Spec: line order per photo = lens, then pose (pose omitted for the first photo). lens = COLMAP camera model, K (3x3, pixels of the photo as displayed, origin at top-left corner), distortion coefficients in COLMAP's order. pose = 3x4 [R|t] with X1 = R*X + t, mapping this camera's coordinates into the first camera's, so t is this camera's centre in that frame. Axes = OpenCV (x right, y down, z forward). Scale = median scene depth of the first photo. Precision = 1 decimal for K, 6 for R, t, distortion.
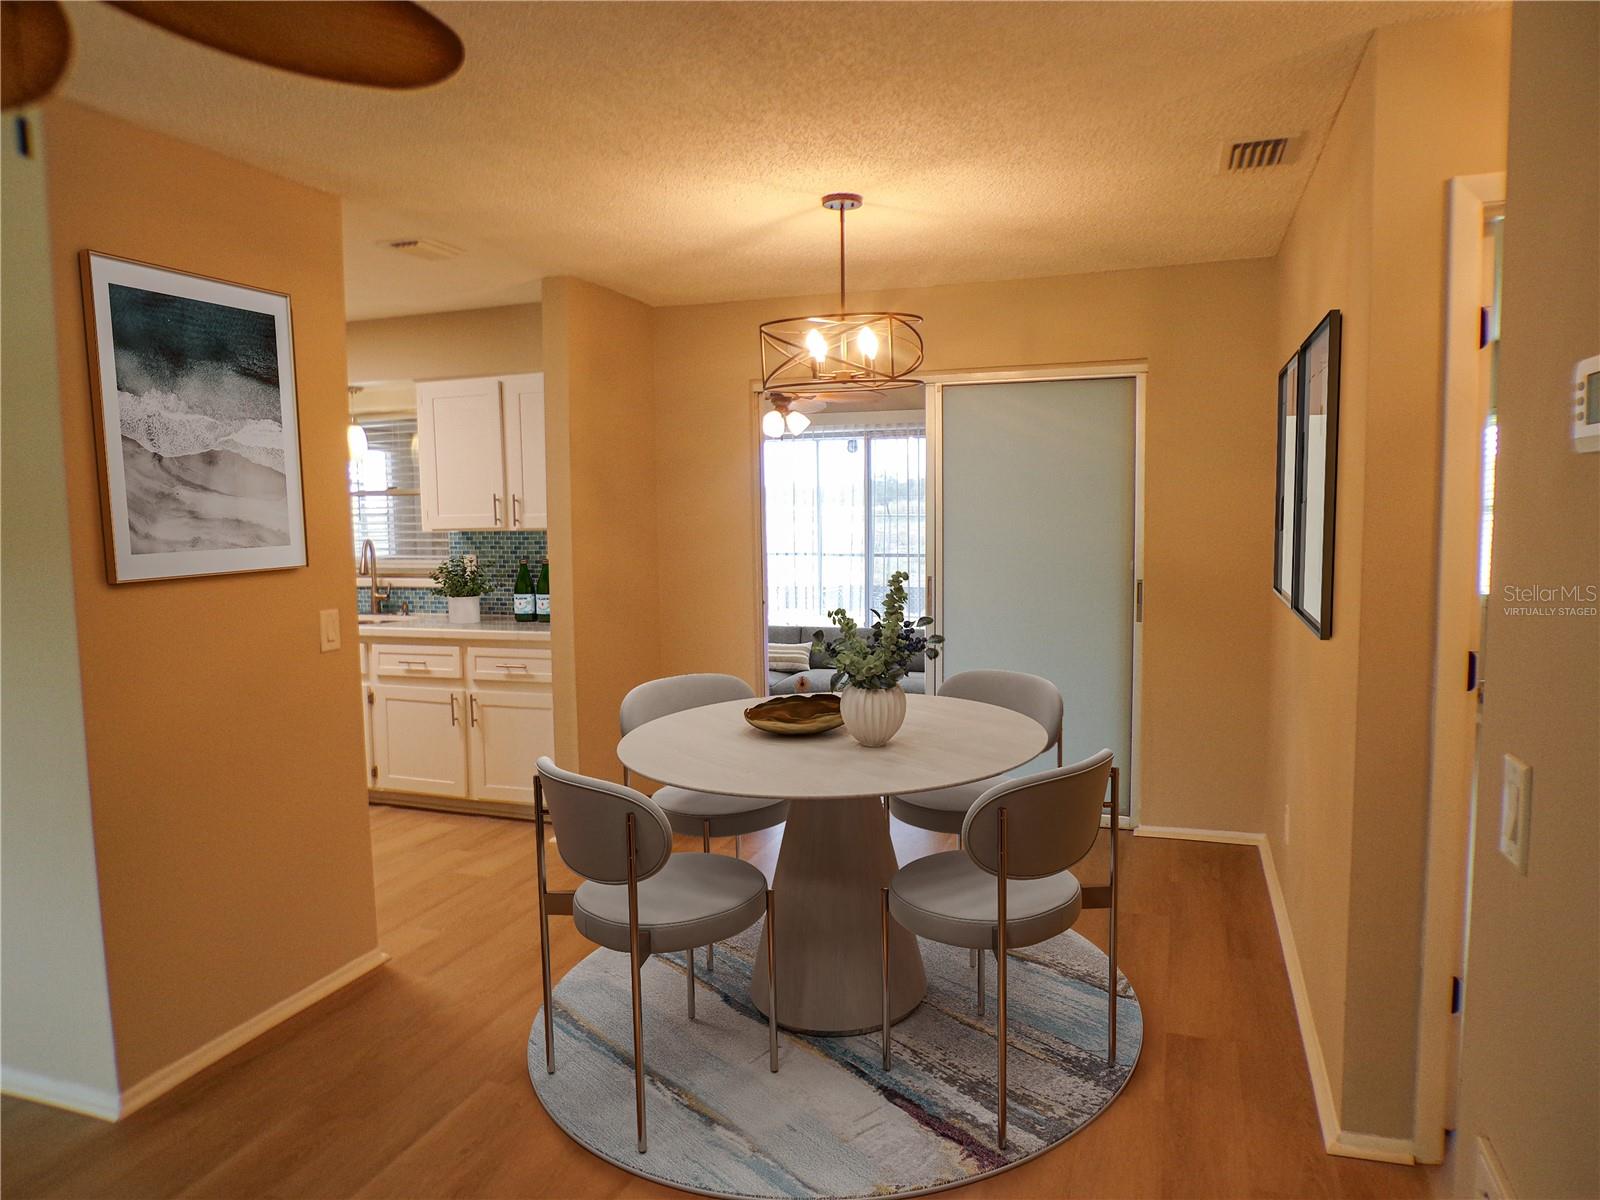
lens RADIAL K [[1078.0, 0, 800.0], [0, 1078.0, 600.0], [0, 0, 1]] dist [-0.050830, 0.023552]
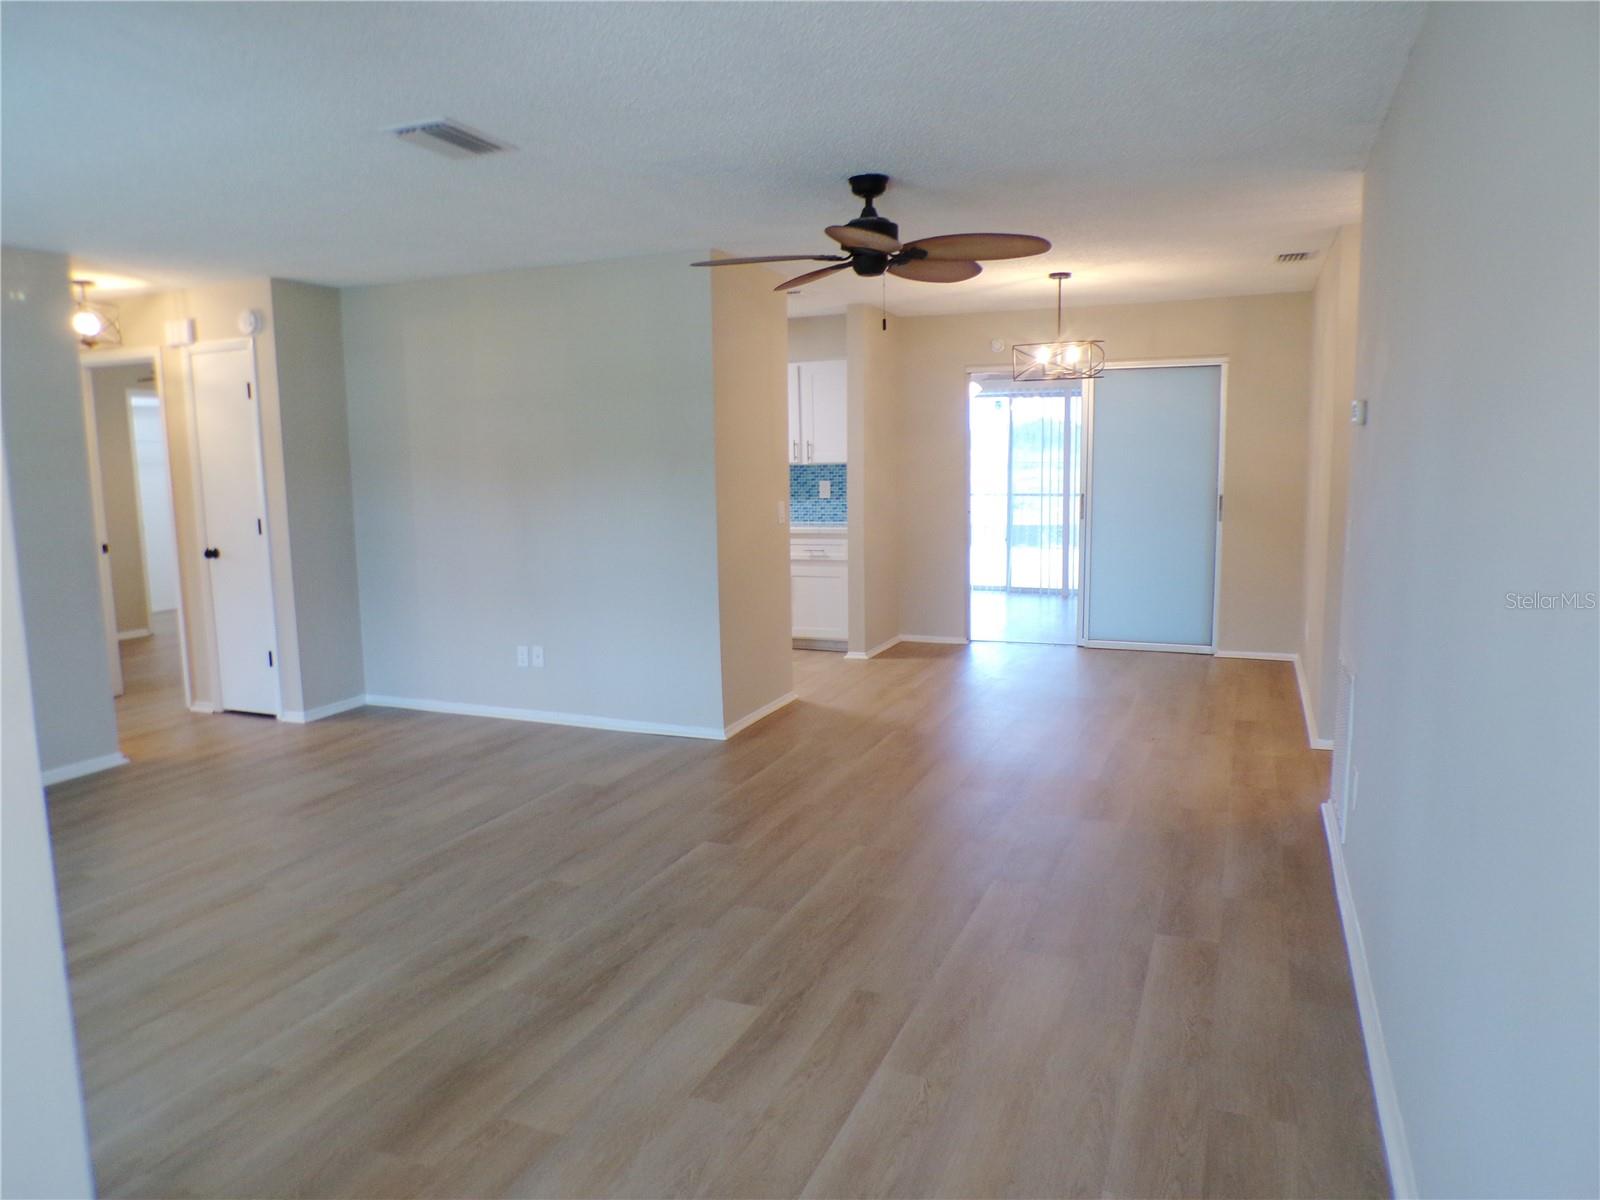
lens RADIAL K [[1085.1, 0, 800.0], [0, 1085.1, 600.0], [0, 0, 1]] dist [-0.045114, 0.022185]
pose [[0.998485, 0.006601, -0.054622, -0.198160], [-0.004113, 0.998954, 0.045540, 0.061012], [0.054865, -0.045246, 0.997468, -0.576250]]
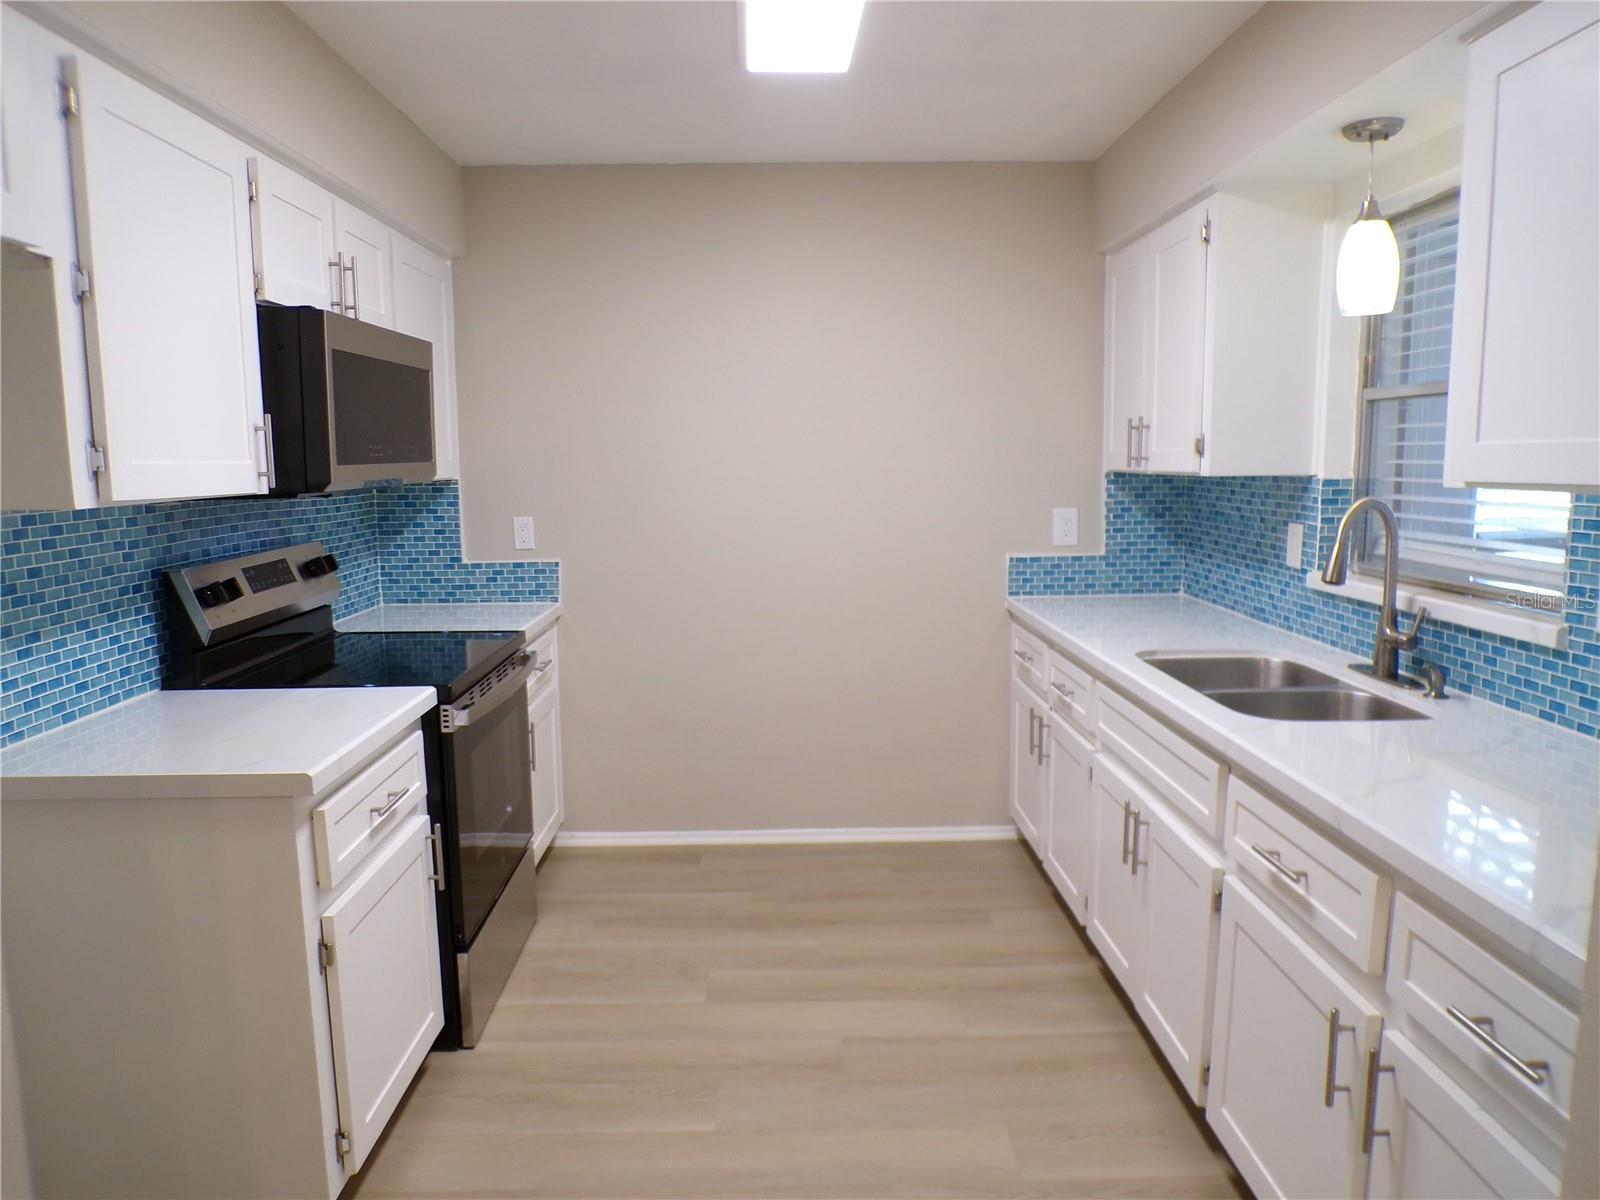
lens RADIAL K [[1085.1, 0, 800.0], [0, 1085.1, 600.0], [0, 0, 1]] dist [-0.045114, 0.022185]
pose [[0.351515, 0.138849, -0.925828, -0.106749], [-0.078333, 0.989835, 0.118707, -0.056853], [0.932900, 0.030795, 0.358818, 0.738820]]
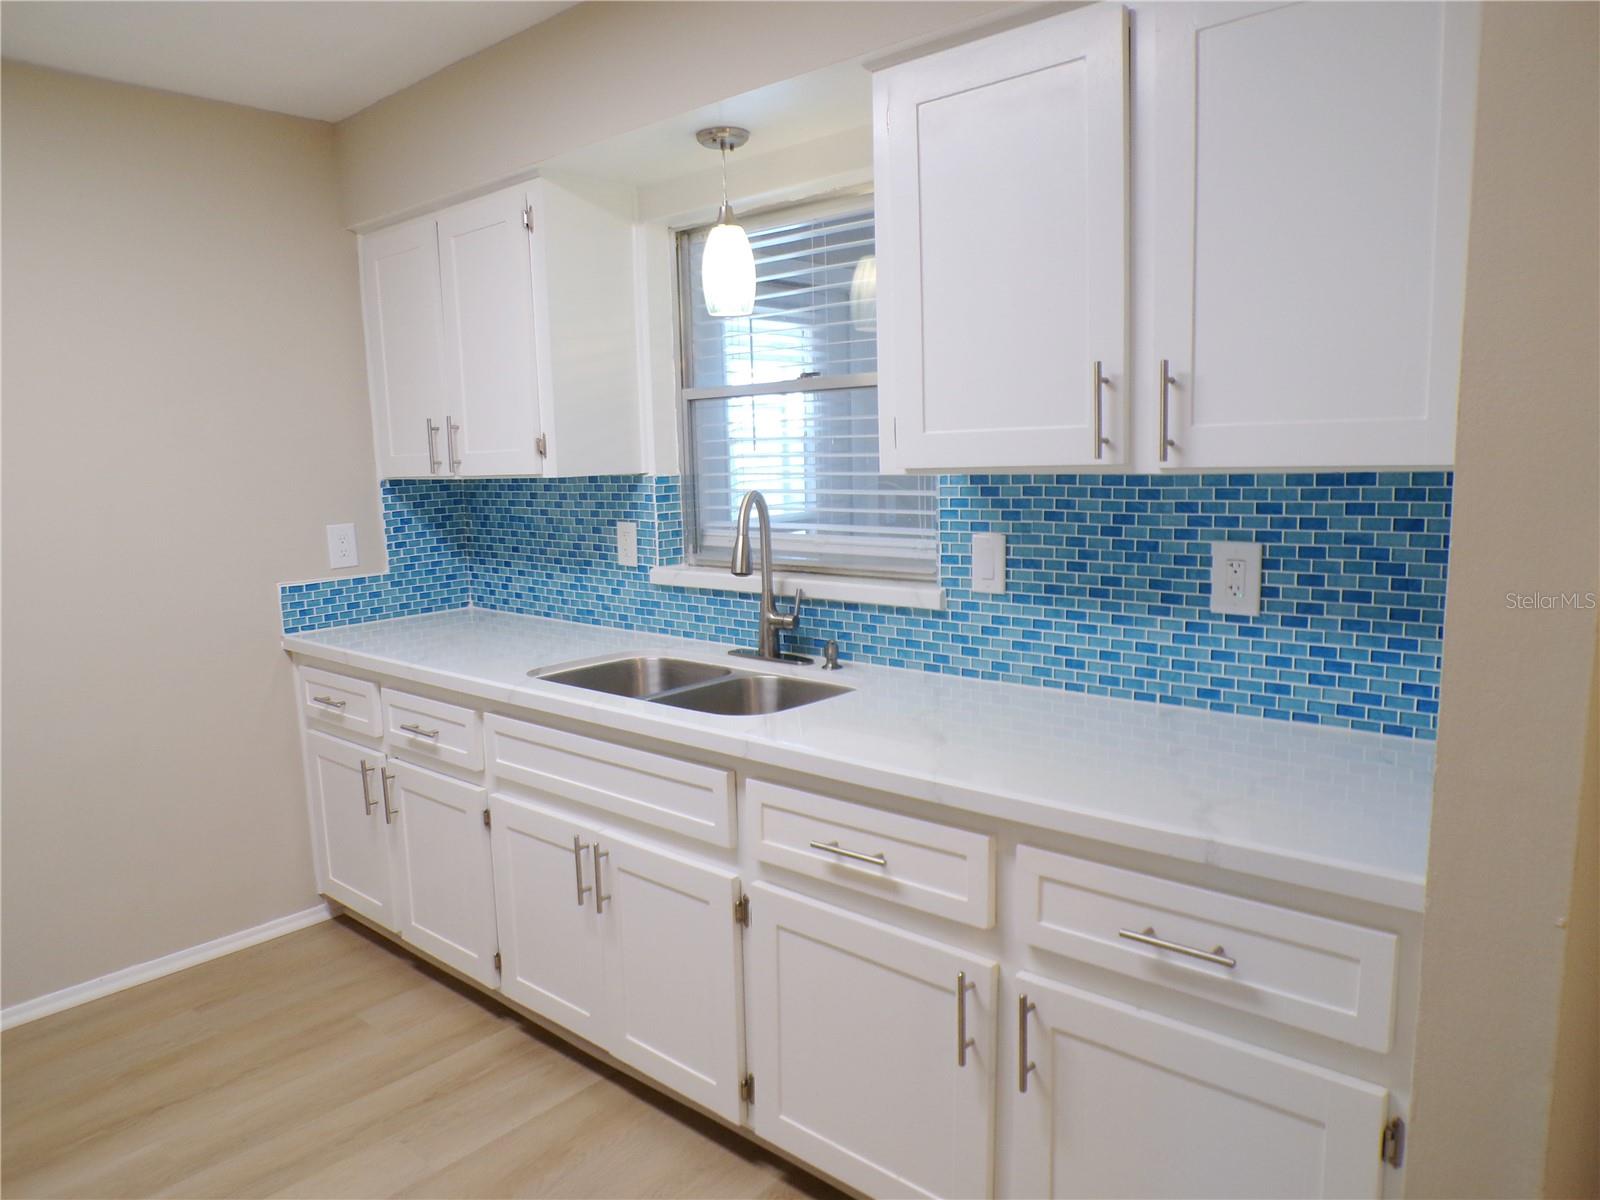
lens RADIAL K [[1078.0, 0, 800.0], [0, 1078.0, 600.0], [0, 0, 1]] dist [-0.050830, 0.023552]
pose [[0.928495, 0.044848, -0.368627, -0.255680], [-0.022897, 0.997706, 0.063709, -0.046692], [0.370639, -0.050713, 0.927392, 0.685277]]
